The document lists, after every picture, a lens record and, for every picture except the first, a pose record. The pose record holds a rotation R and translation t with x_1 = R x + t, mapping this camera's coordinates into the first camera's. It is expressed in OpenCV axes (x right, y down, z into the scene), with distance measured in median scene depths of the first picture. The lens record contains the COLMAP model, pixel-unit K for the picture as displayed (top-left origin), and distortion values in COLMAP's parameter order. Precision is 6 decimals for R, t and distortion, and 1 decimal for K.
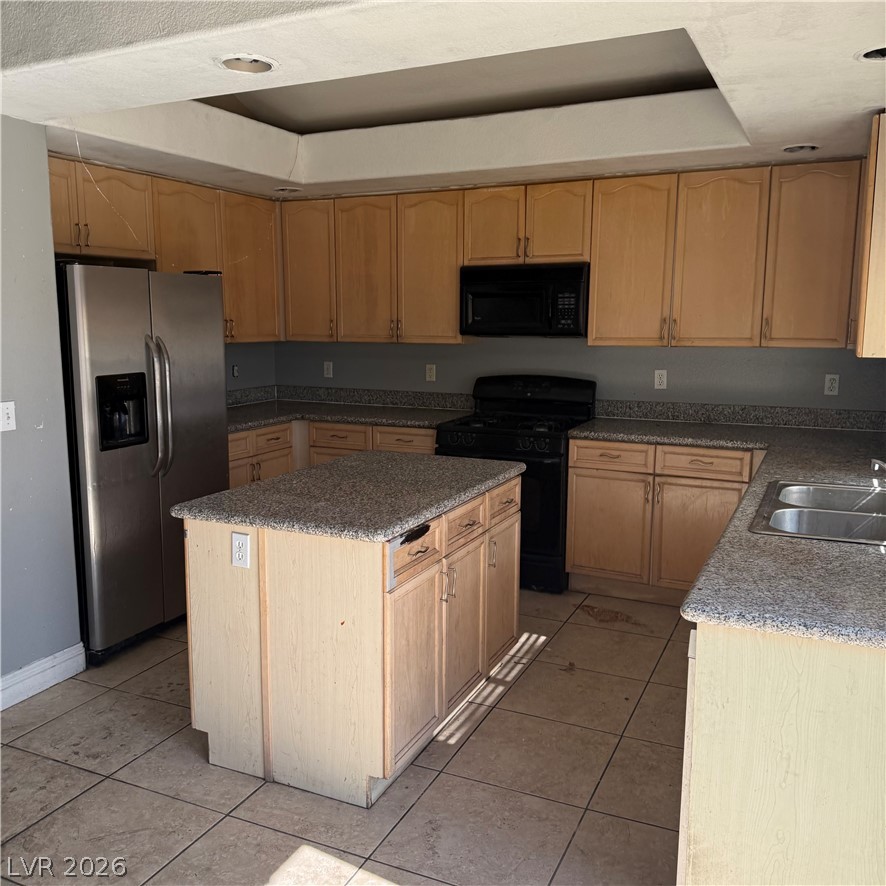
lens RADIAL K [[823.8, 0, 440.2], [0, 823.8, 443.0], [0, 0, 1]] dist [0.016906, 0.000000]
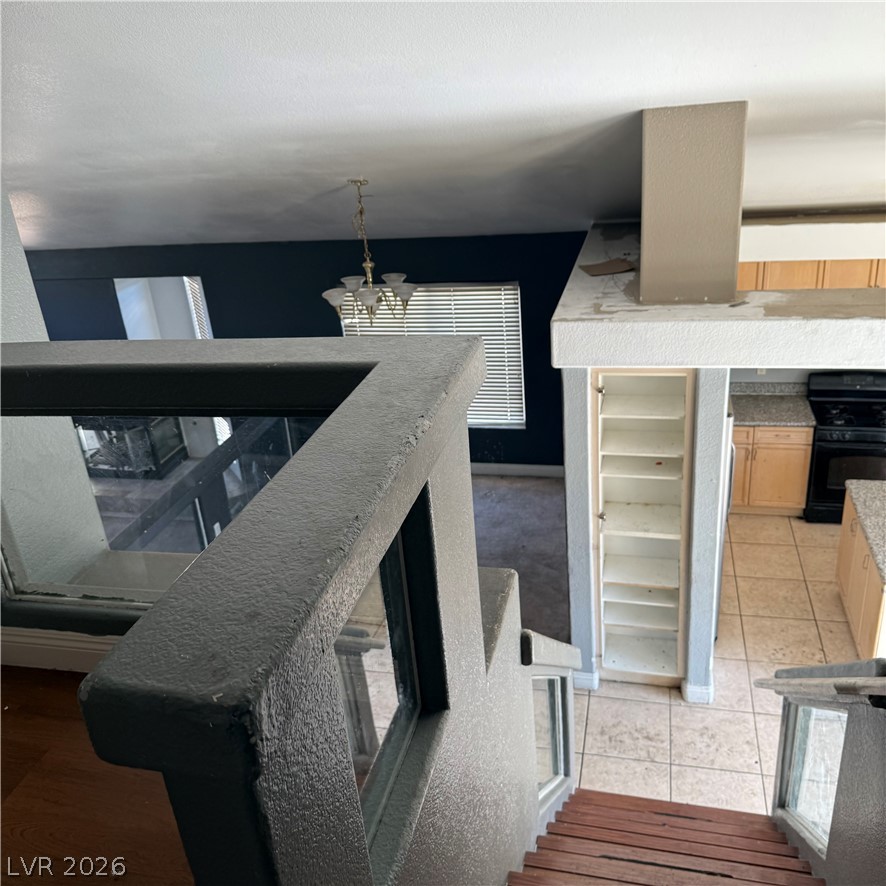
lens RADIAL K [[823.8, 0, 438.8], [0, 823.8, 449.5], [0, 0, 1]] dist [0.016906, 0.000000]
pose [[0.976482, -0.161574, 0.142745, -0.835841], [0.117472, 0.953910, 0.276145, -0.446493], [-0.180784, -0.252882, 0.950457, -0.231827]]
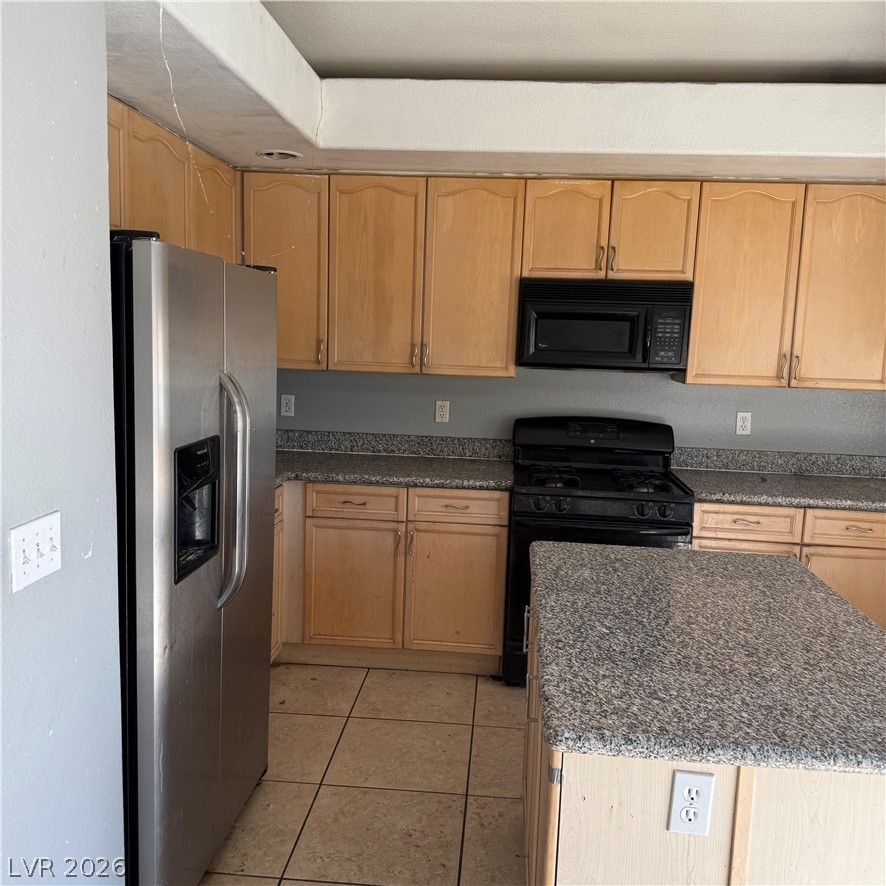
lens RADIAL K [[823.8, 0, 443.9], [0, 823.8, 434.4], [0, 0, 1]] dist [0.016906, 0.000000]
pose [[0.933337, -0.011632, 0.358813, -0.329145], [0.019872, 0.999617, -0.019284, -0.055939], [-0.358451, 0.025129, 0.933210, 0.319164]]
